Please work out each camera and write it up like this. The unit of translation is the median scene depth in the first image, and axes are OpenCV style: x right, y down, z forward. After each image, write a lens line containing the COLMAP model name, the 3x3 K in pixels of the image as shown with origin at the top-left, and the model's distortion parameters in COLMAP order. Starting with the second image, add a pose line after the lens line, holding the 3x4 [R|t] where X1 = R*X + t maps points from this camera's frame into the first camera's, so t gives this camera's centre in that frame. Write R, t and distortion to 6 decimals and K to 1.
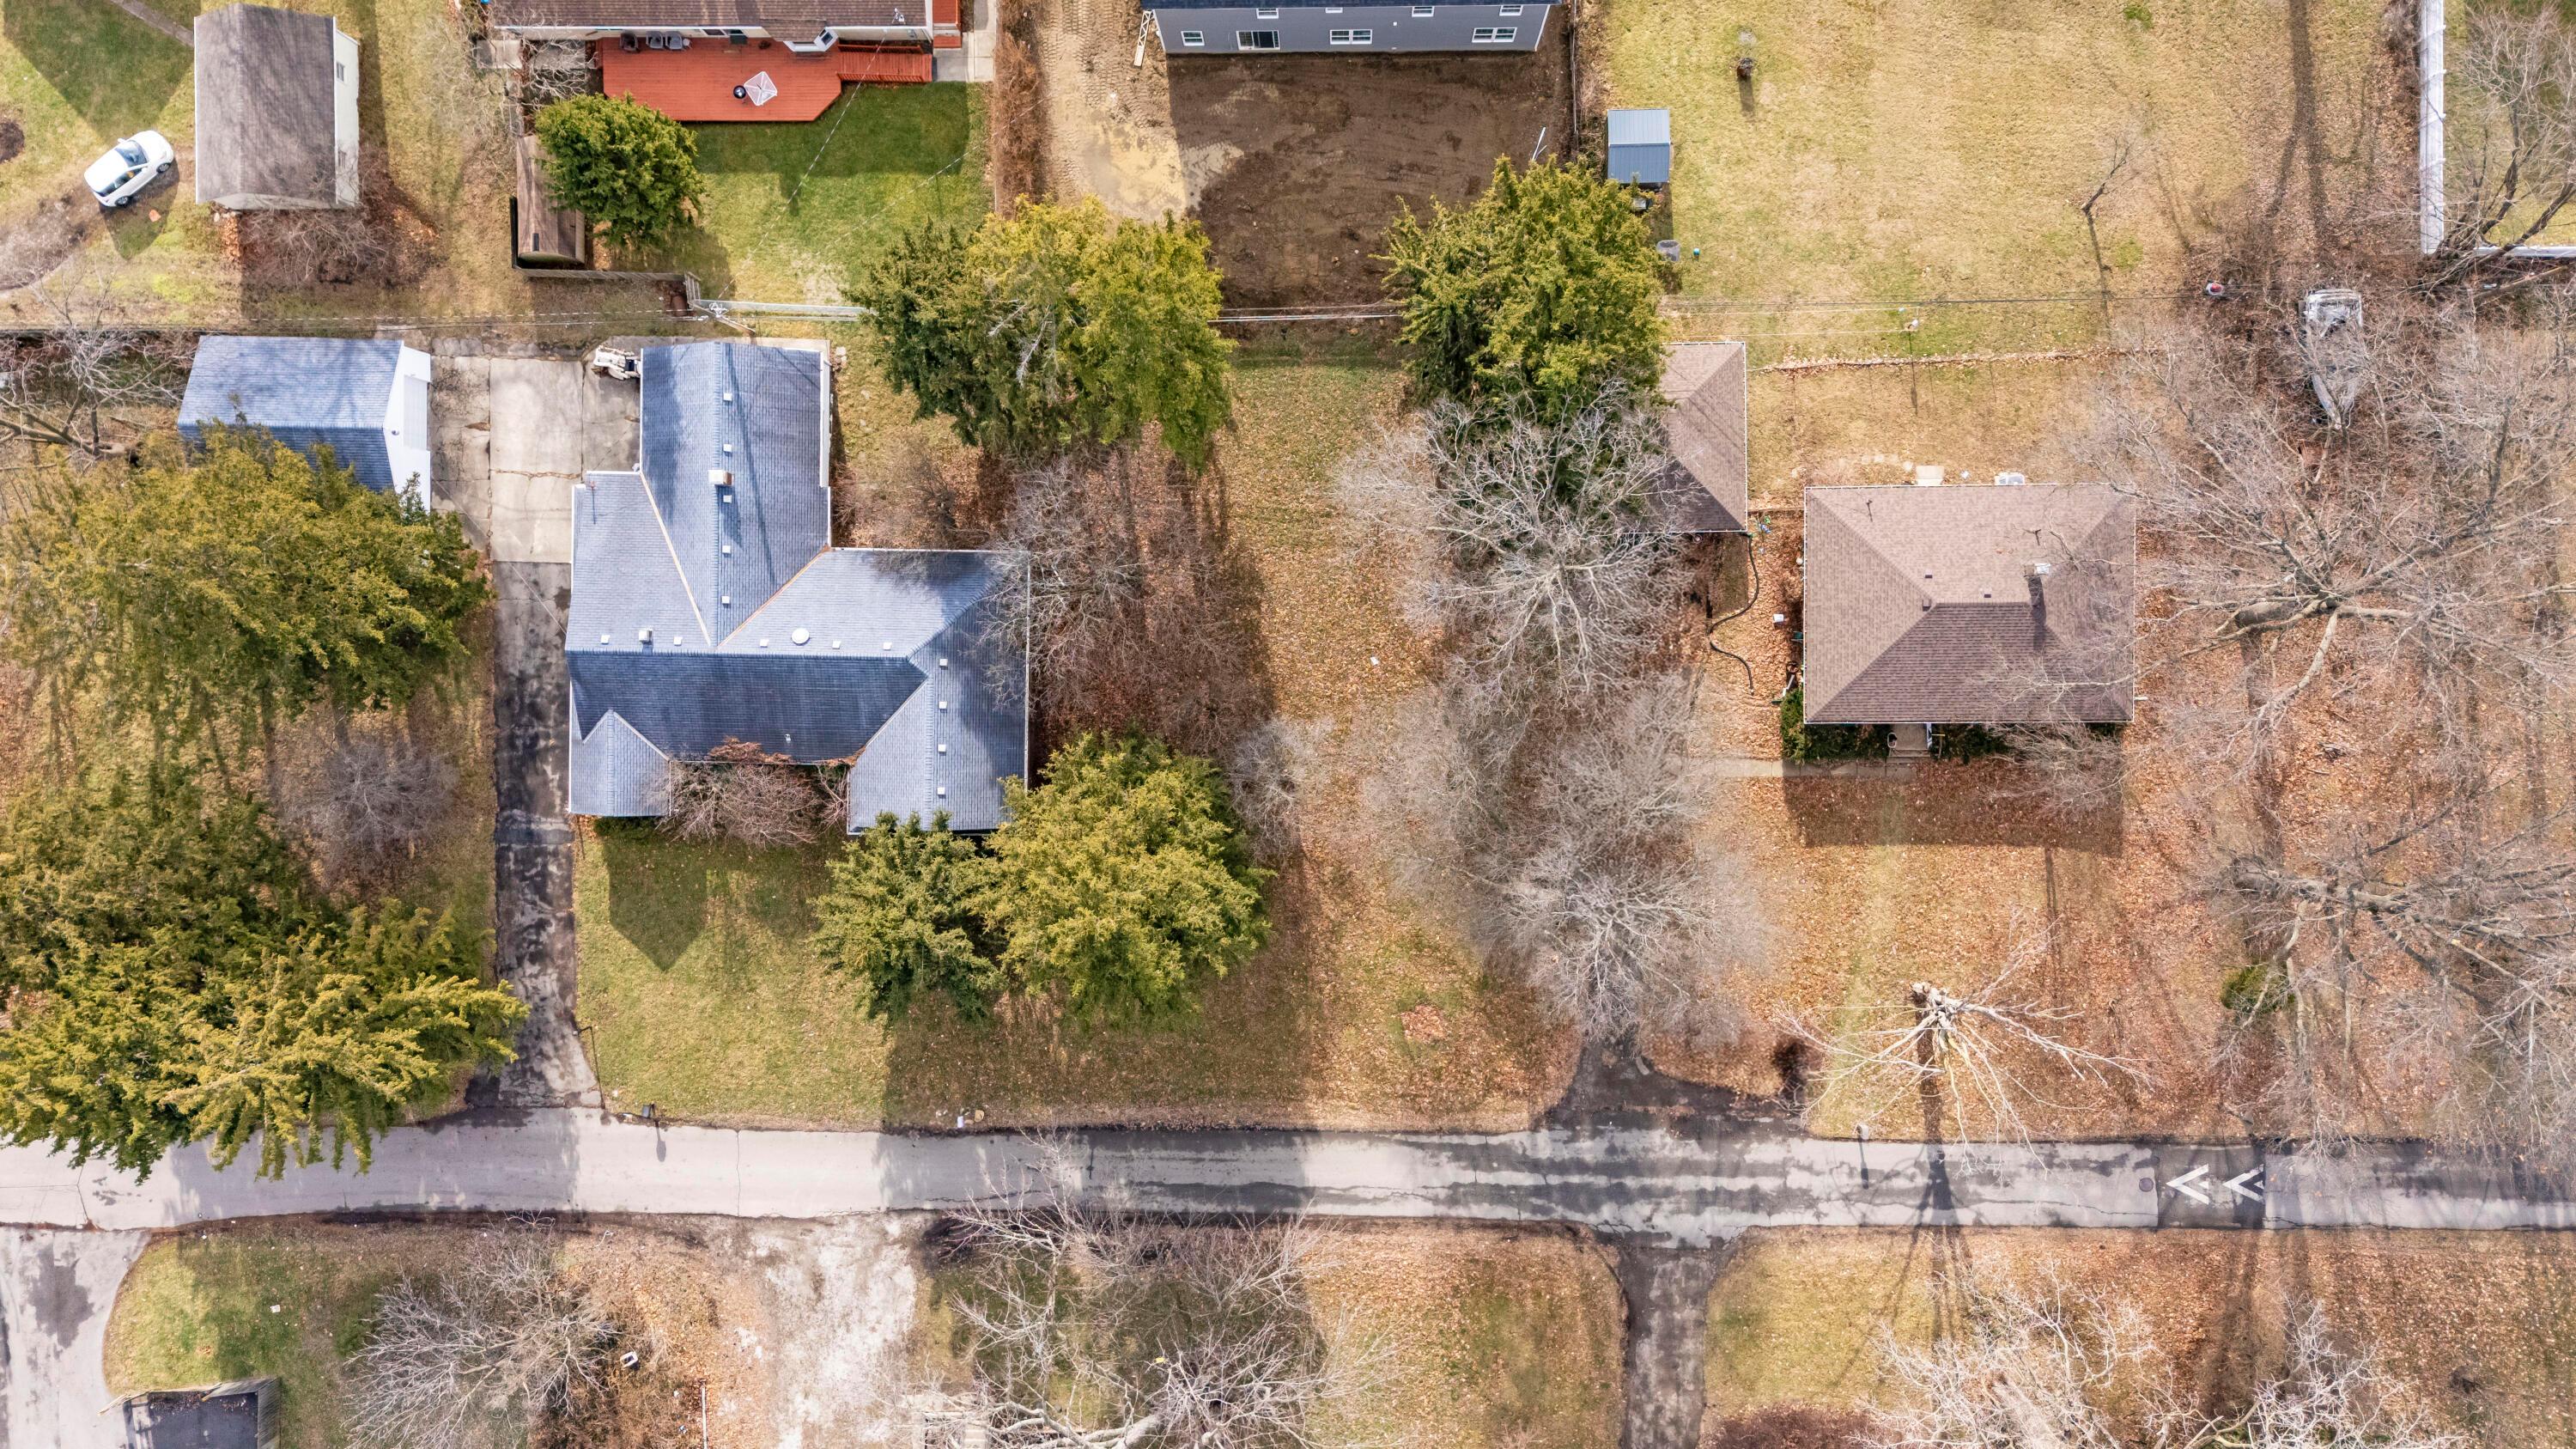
lens RADIAL K [[1847.1, 0, 1288.0], [0, 1847.1, 724.5], [0, 0, 1]] dist [0.072721, -0.057193]
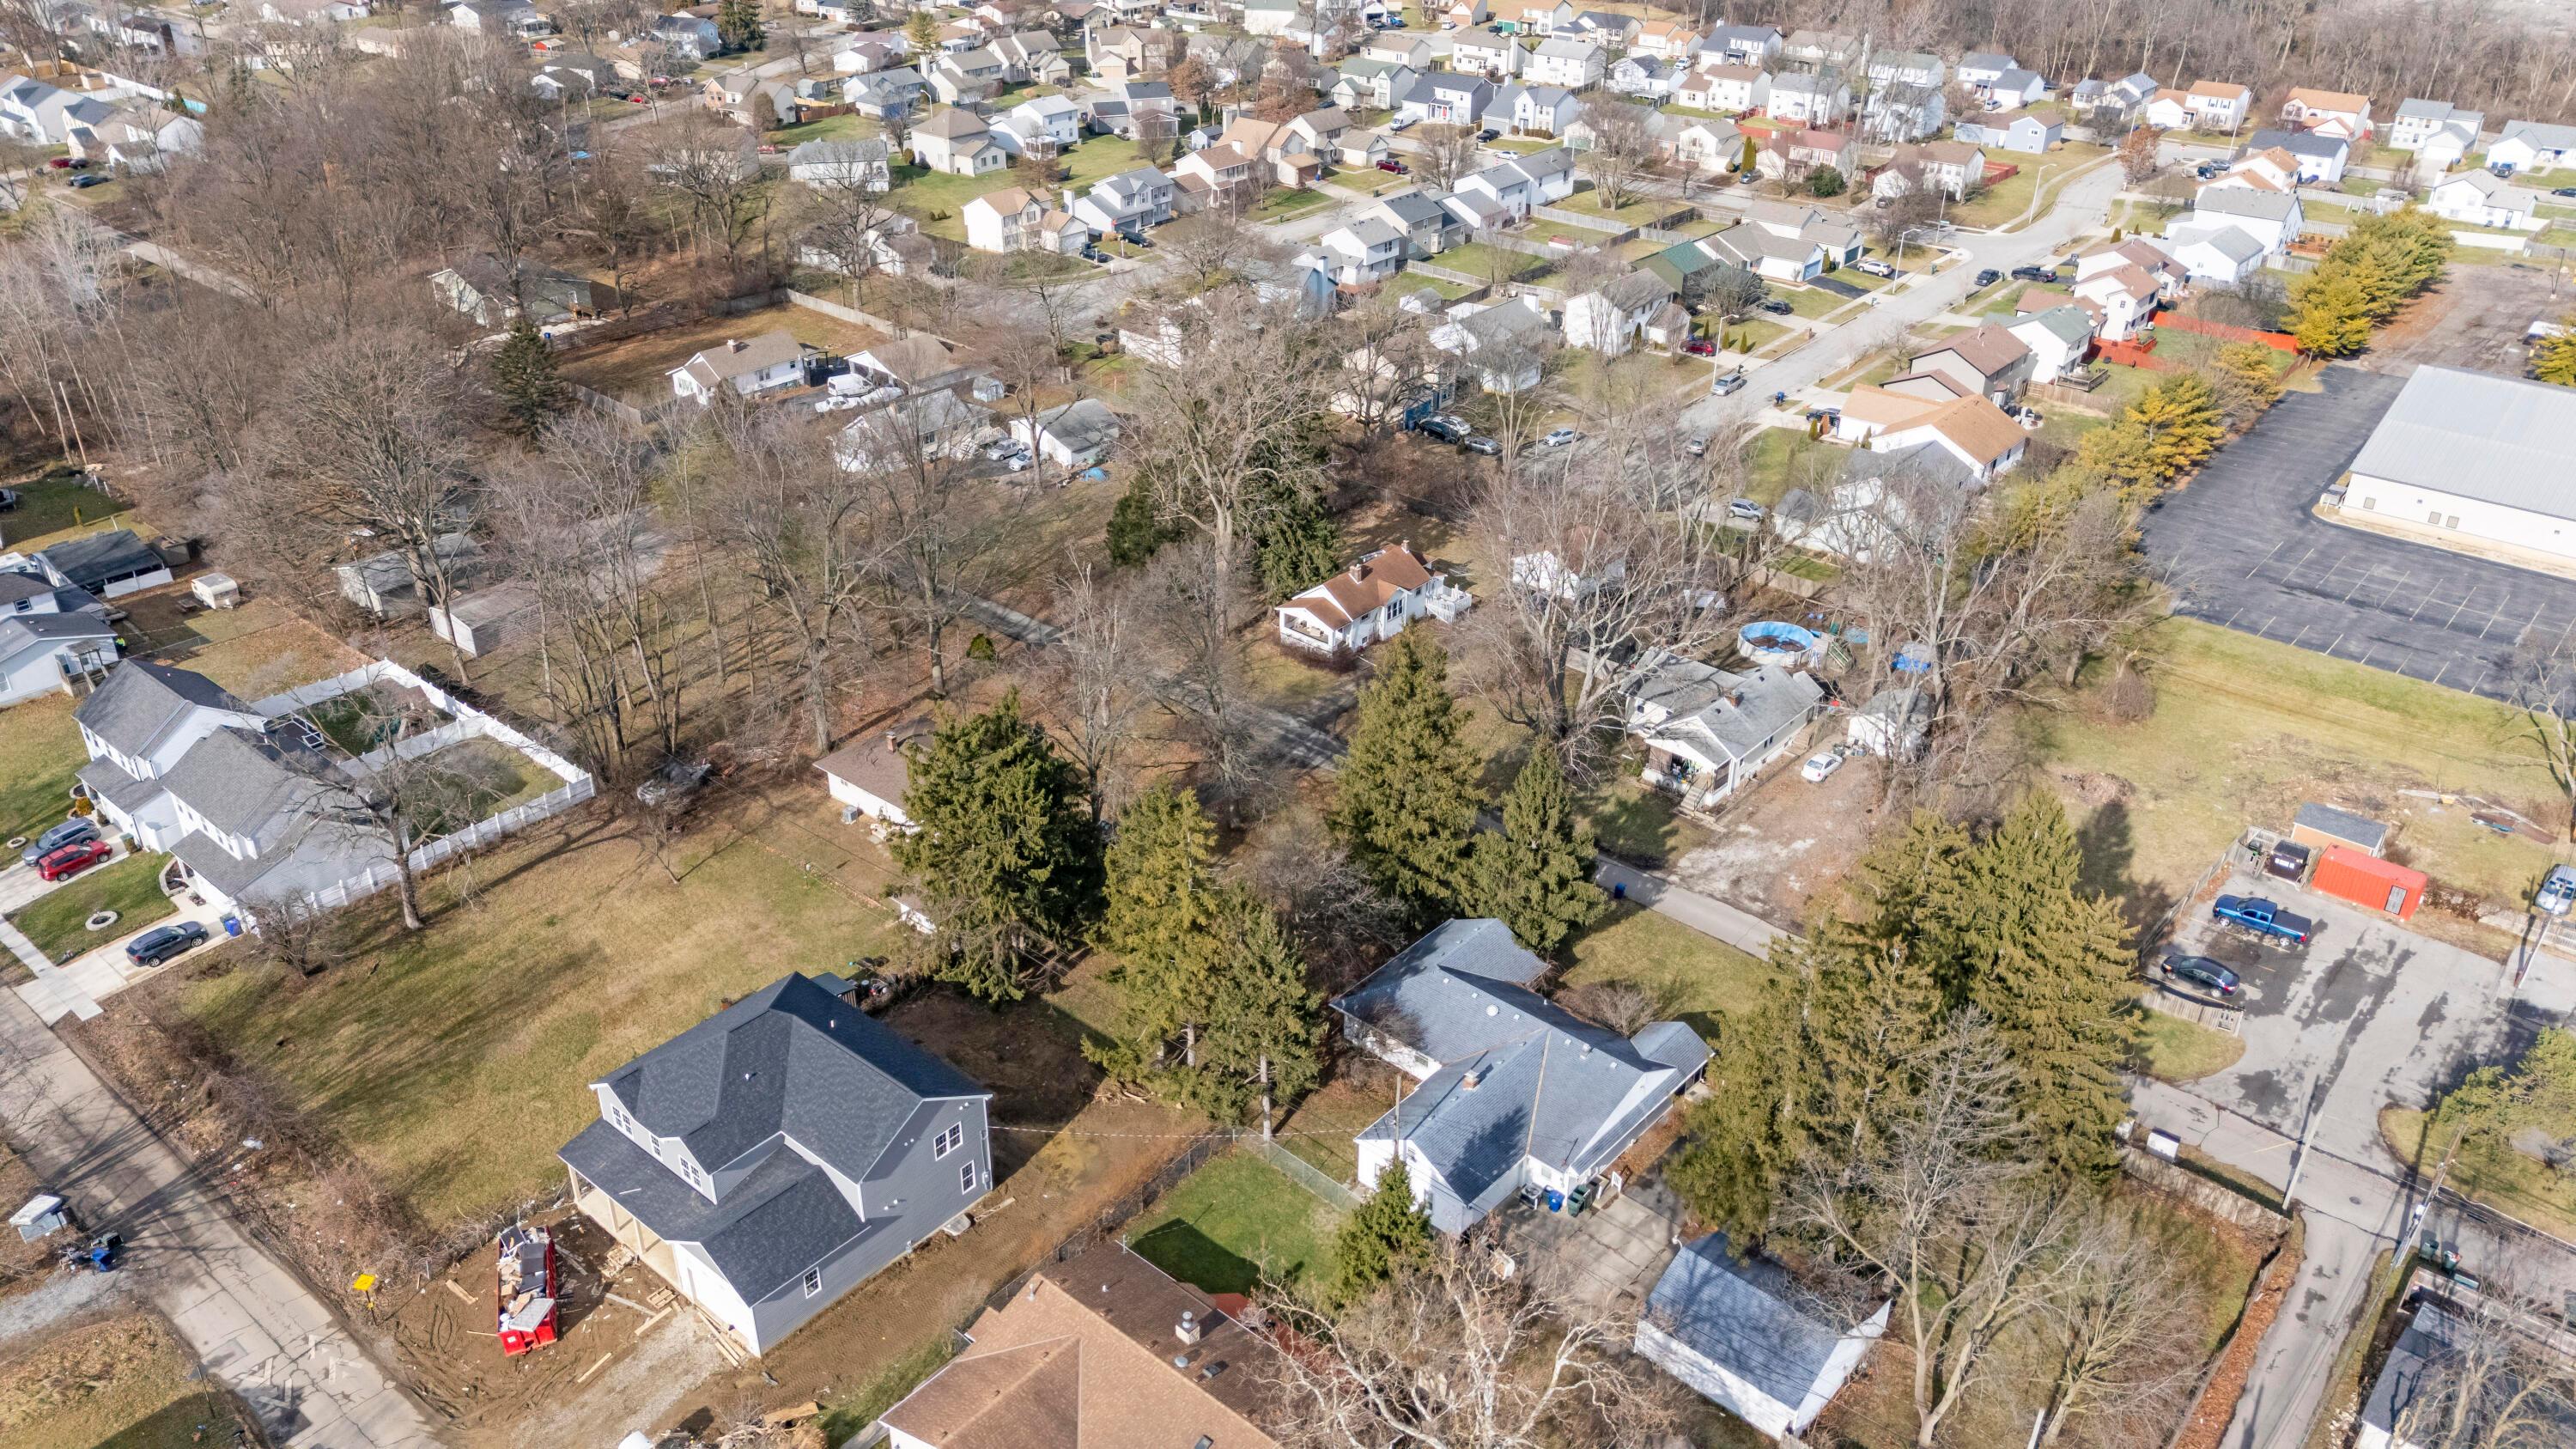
lens RADIAL K [[1828.5, 0, 1286.6], [0, 1828.5, 772.7], [0, 0, 1]] dist [0.064338, -0.047108]
pose [[-0.757028, -0.324106, 0.567331, -0.839818], [0.653179, -0.397121, 0.644711, -0.931228], [0.016344, 0.858632, 0.512331, 0.139319]]
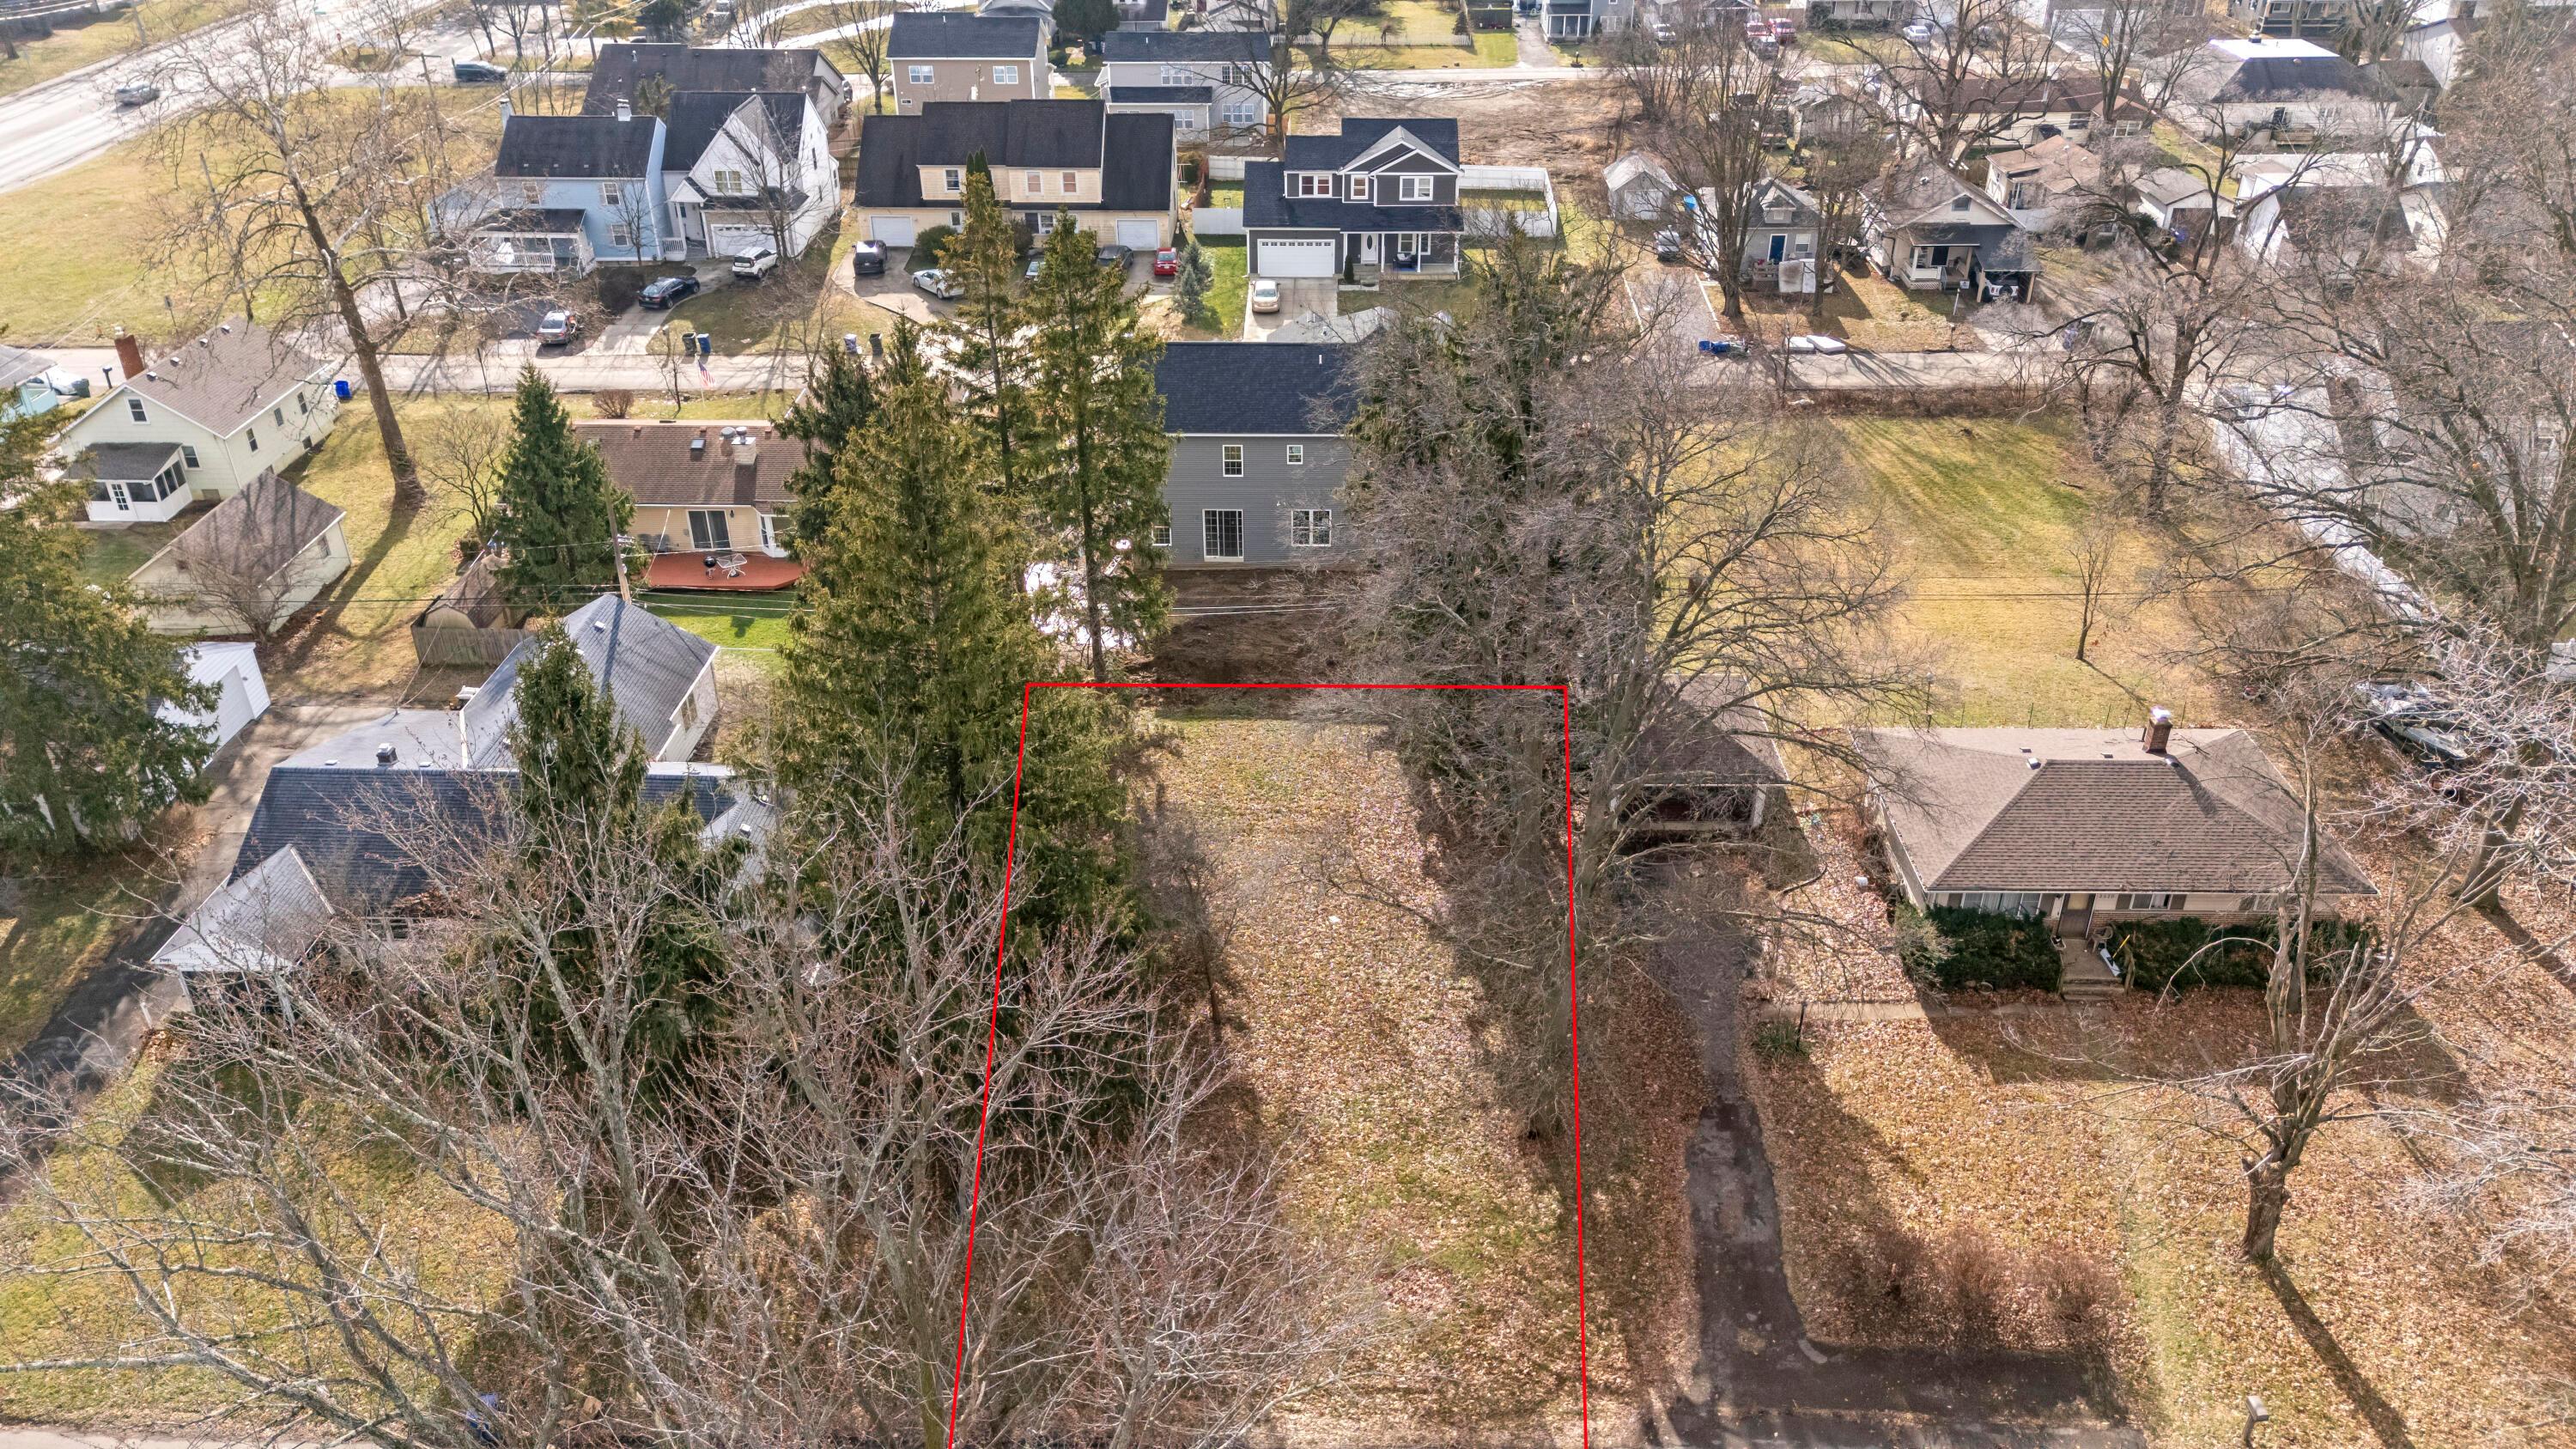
lens RADIAL K [[1893.7, 0, 1305.1], [0, 1893.7, 727.8], [0, 0, 1]] dist [0.046377, -0.096013]
pose [[0.999489, 0.031860, -0.002528, 0.034969], [-0.017302, 0.472885, -0.880954, 0.613763], [-0.026872, 0.880548, 0.473195, 0.586775]]
